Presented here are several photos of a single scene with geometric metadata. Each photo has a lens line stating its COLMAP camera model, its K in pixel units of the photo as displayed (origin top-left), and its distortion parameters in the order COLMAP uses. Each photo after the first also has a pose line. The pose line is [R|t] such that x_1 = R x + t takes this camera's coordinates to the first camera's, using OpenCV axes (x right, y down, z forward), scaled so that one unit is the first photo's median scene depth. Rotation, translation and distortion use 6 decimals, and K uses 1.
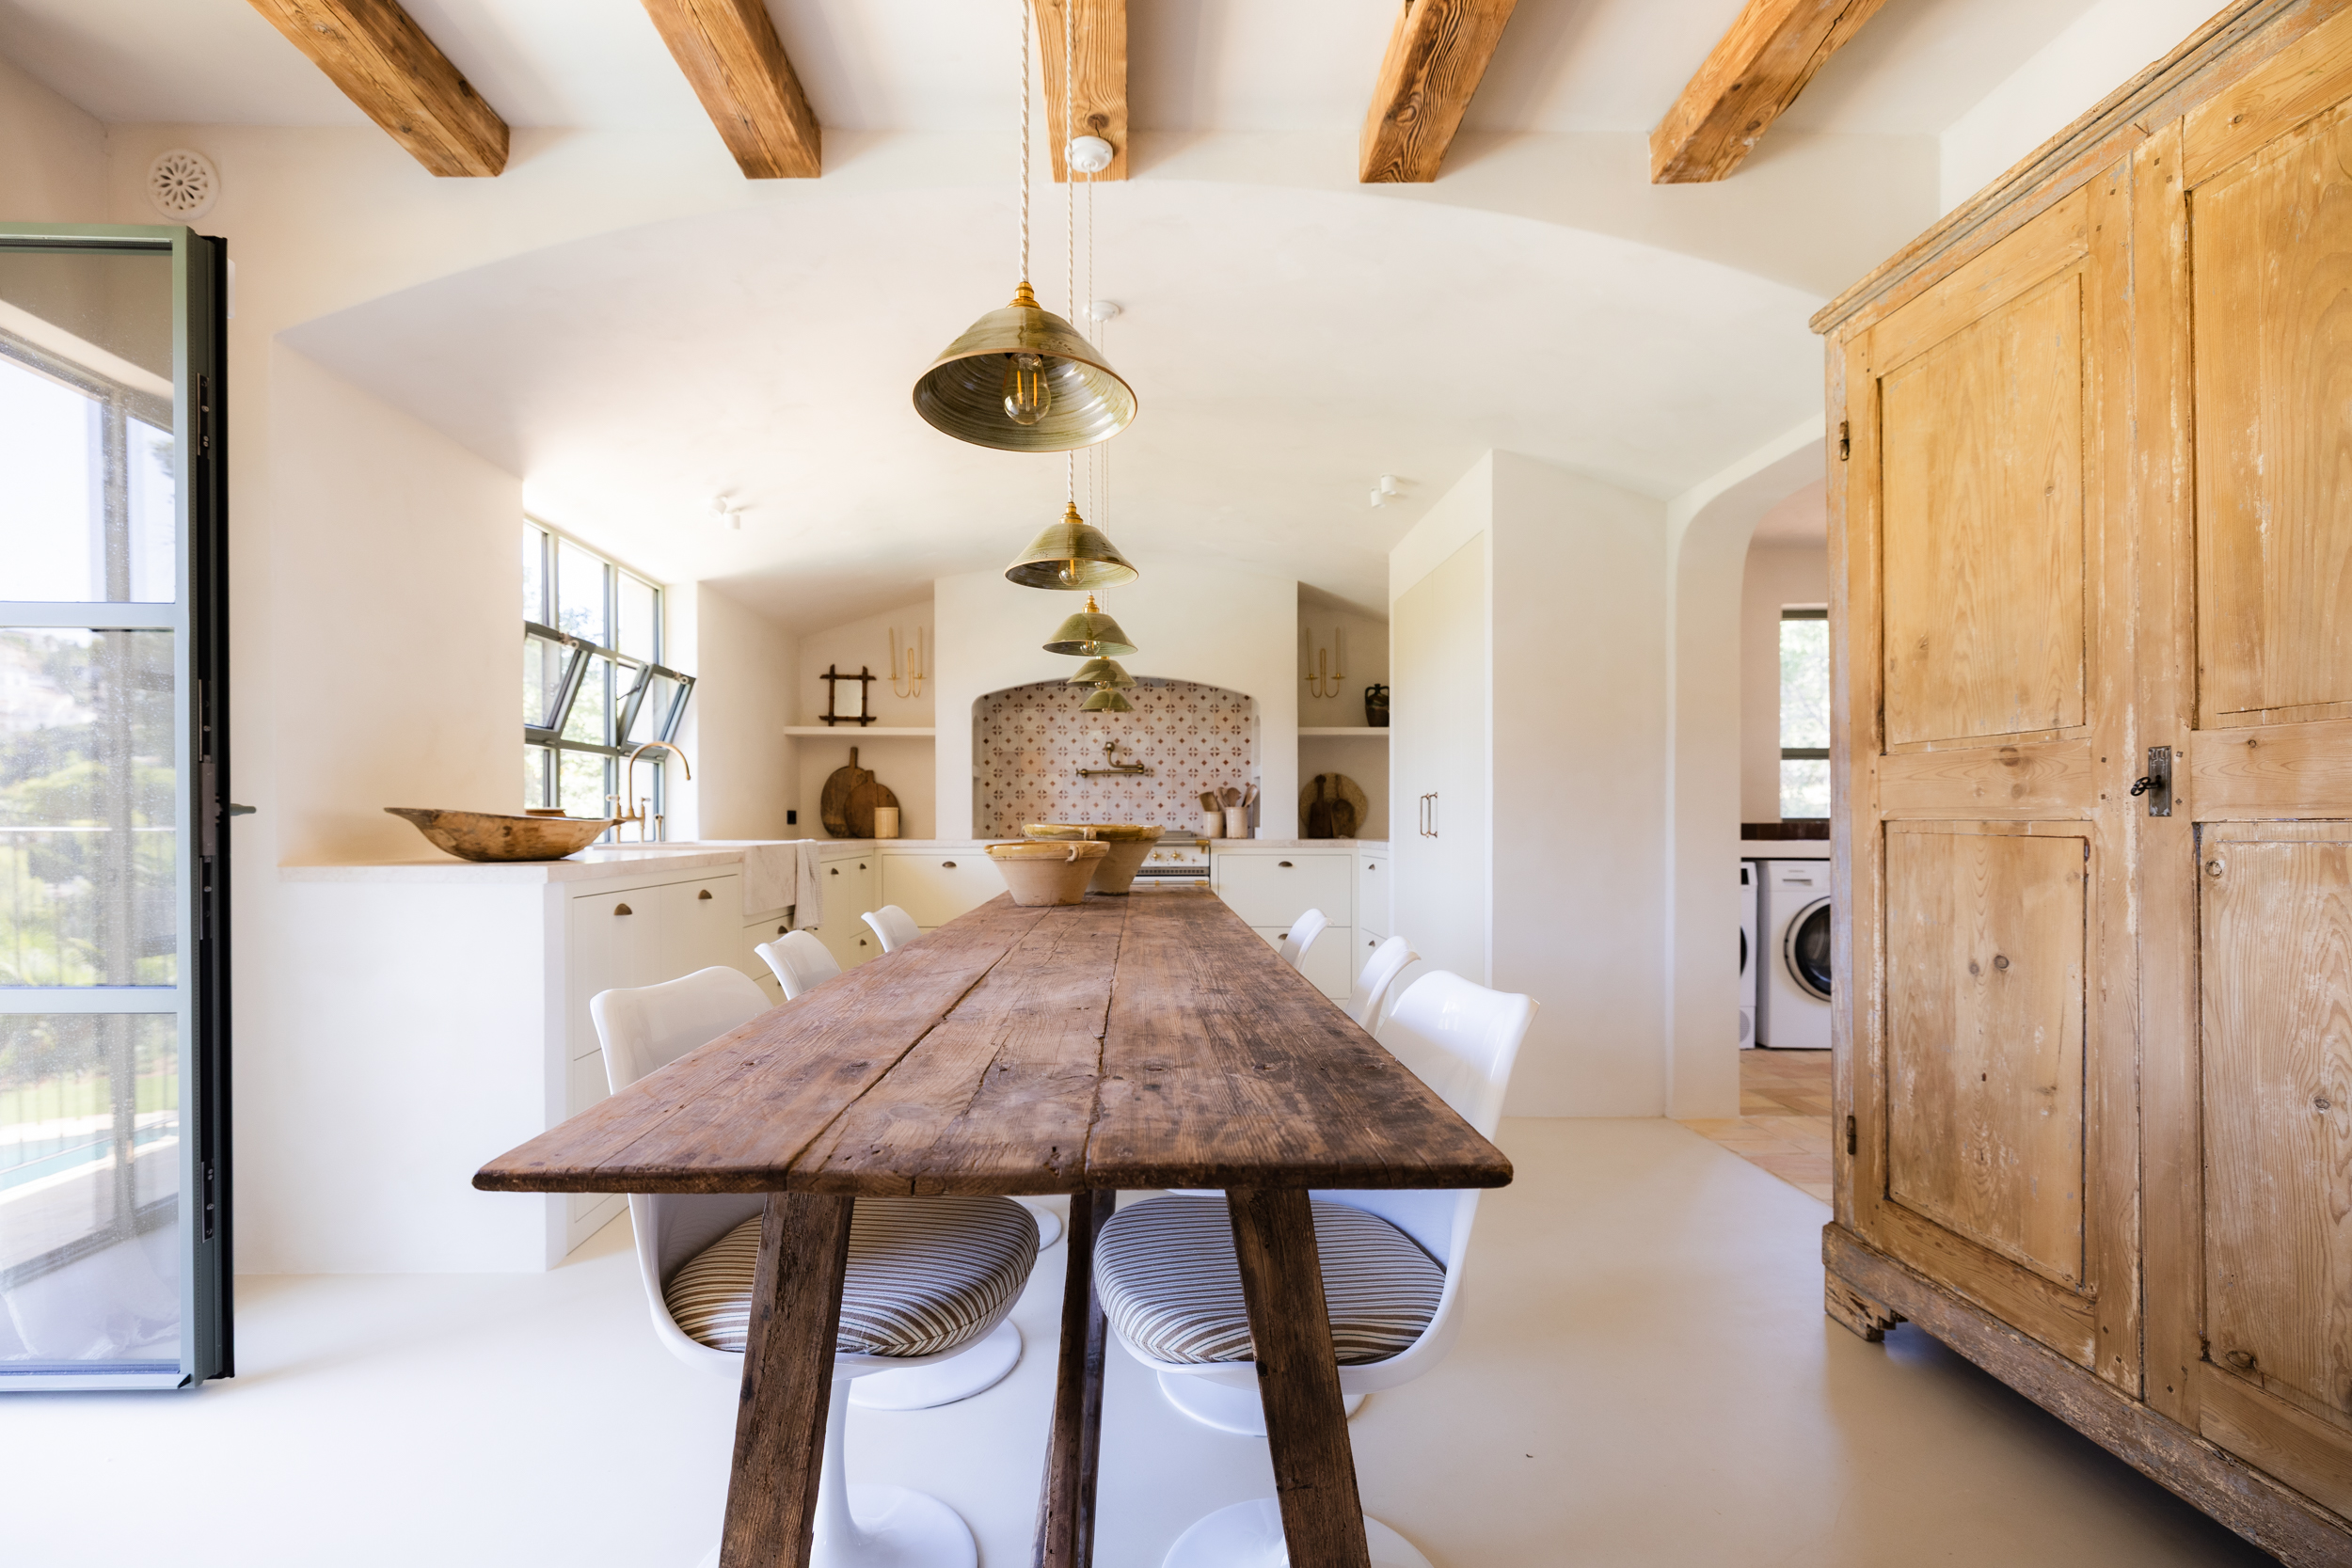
lens RADIAL K [[1019.5, 0, 1152.8], [0, 1019.5, 829.8], [0, 0, 1]] dist [0.000751, 0.000723]
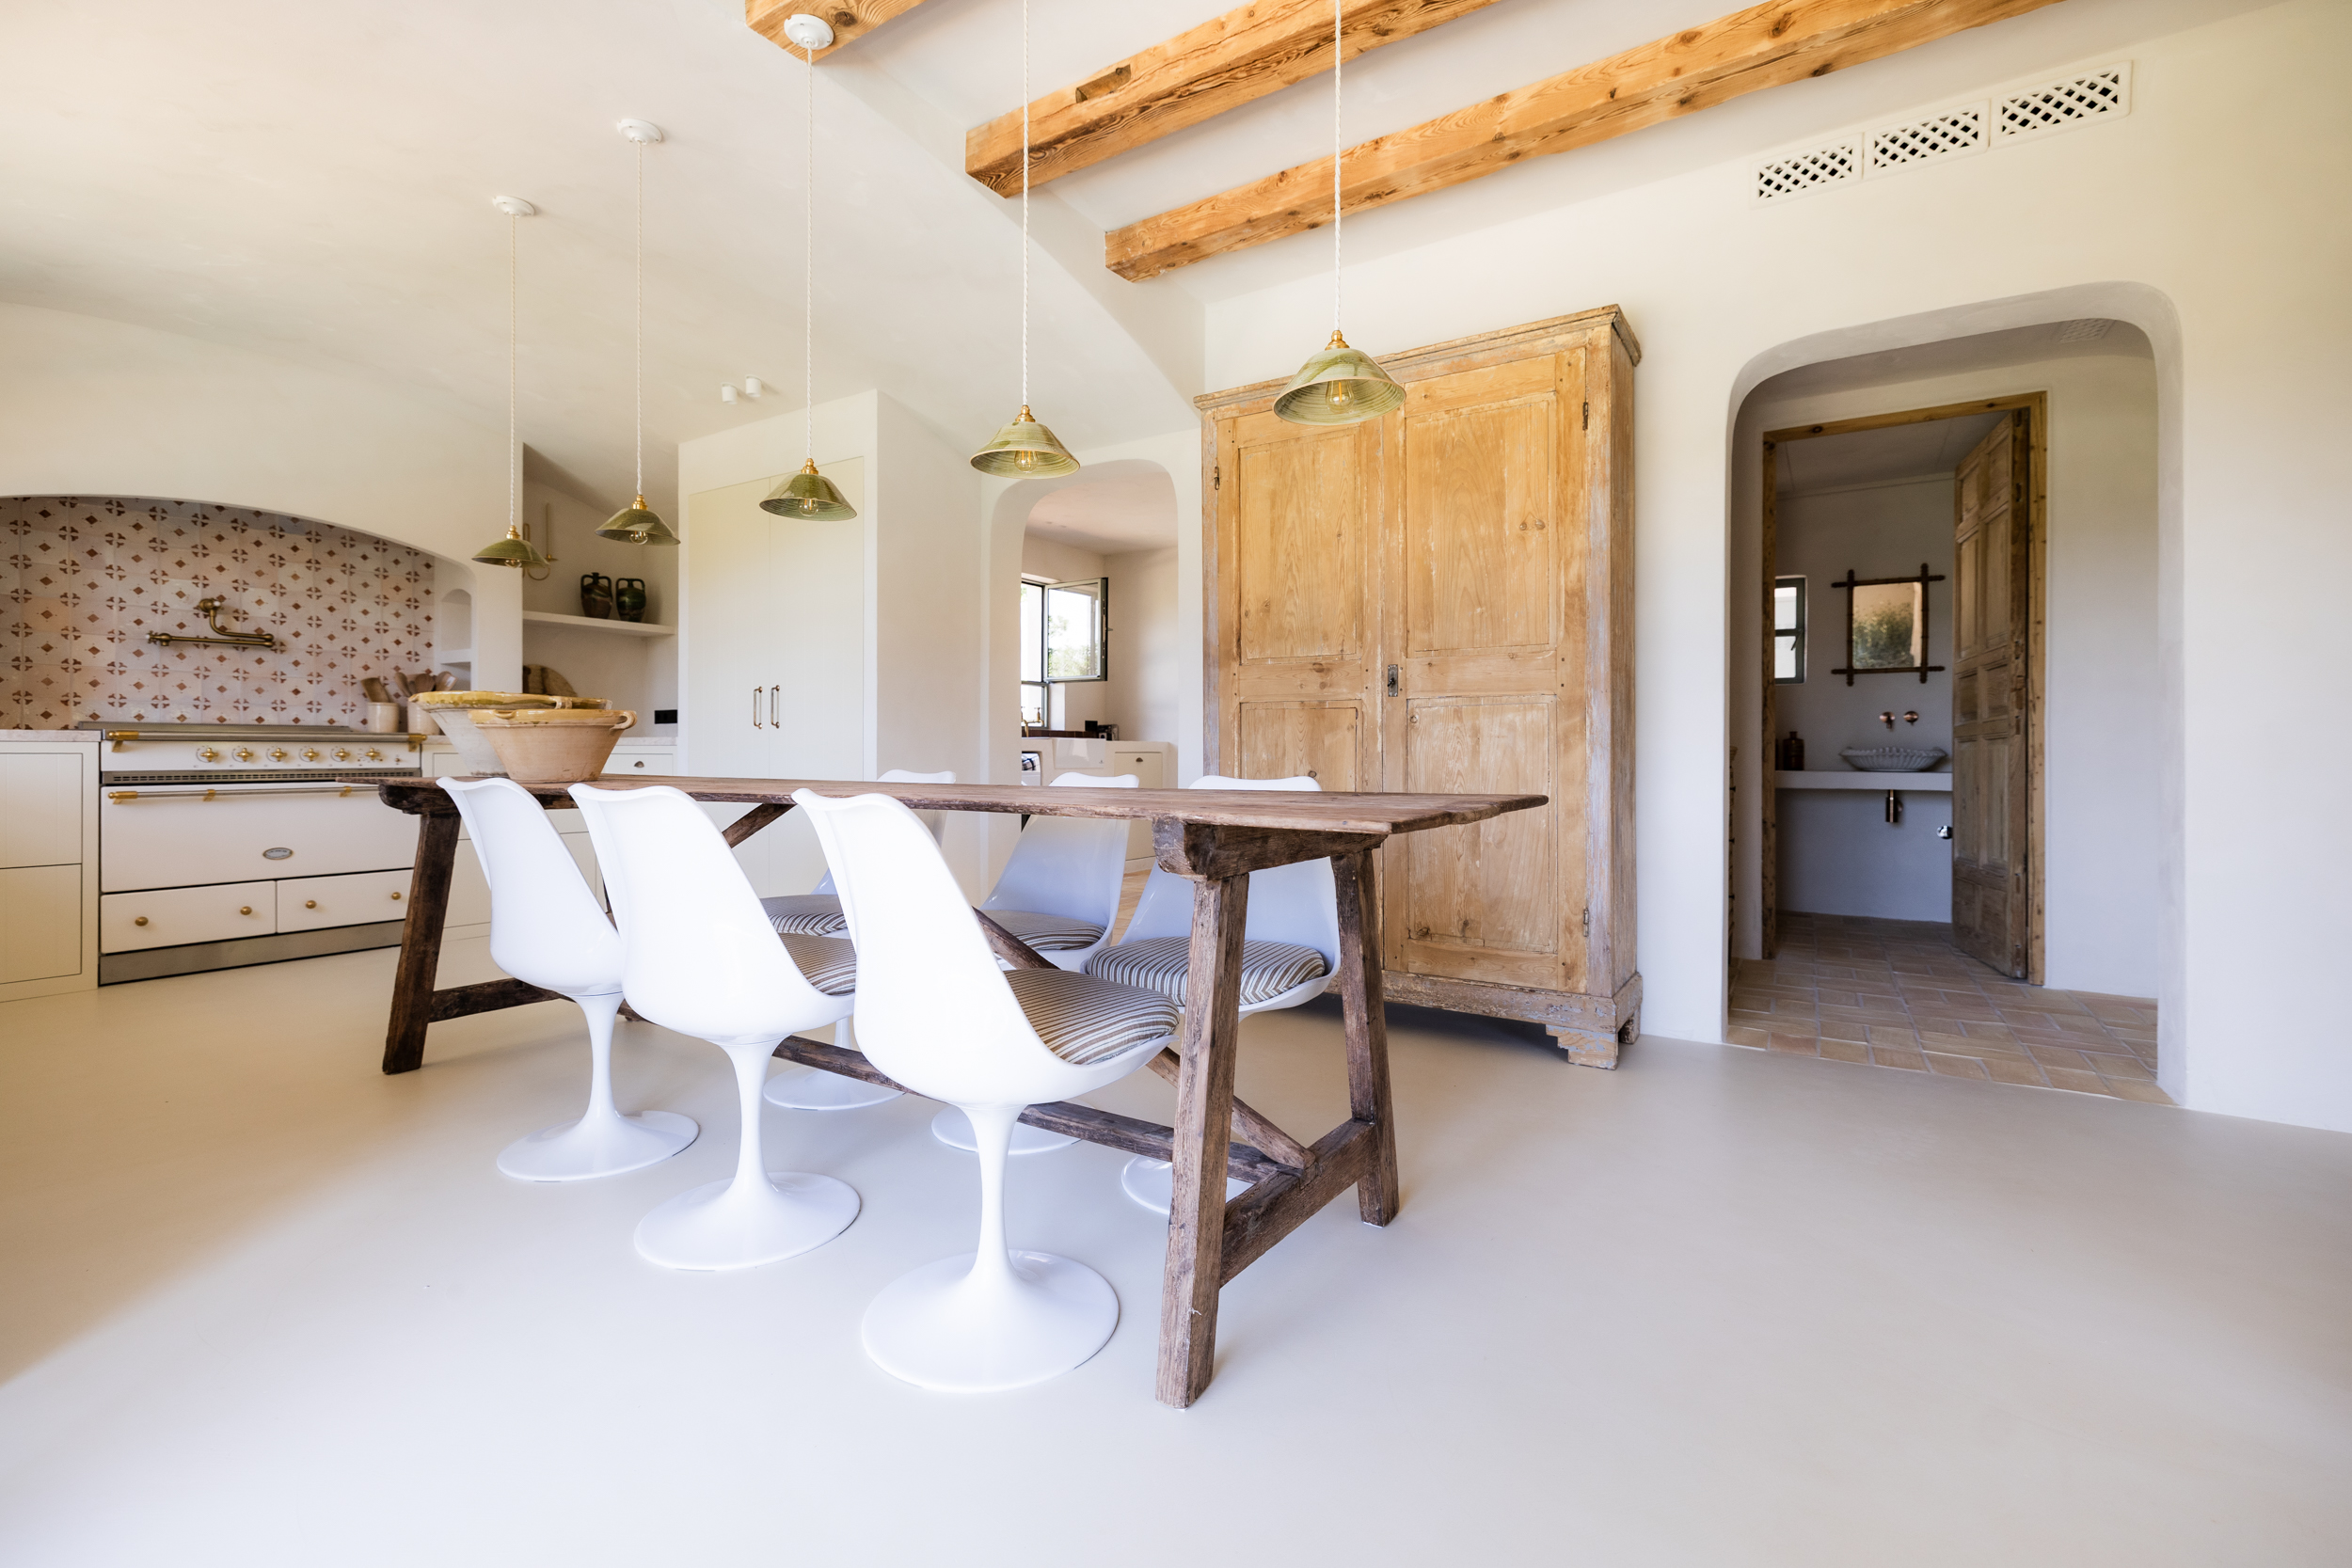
lens RADIAL K [[1019.5, 0, 1174.3], [0, 1019.5, 753.0], [0, 0, 1]] dist [0.000751, 0.000723]
pose [[0.548759, -0.001254, 0.835980, -0.712472], [0.005653, 0.999982, -0.002211, 0.071274], [-0.835961, 0.005939, 0.548756, 0.124512]]
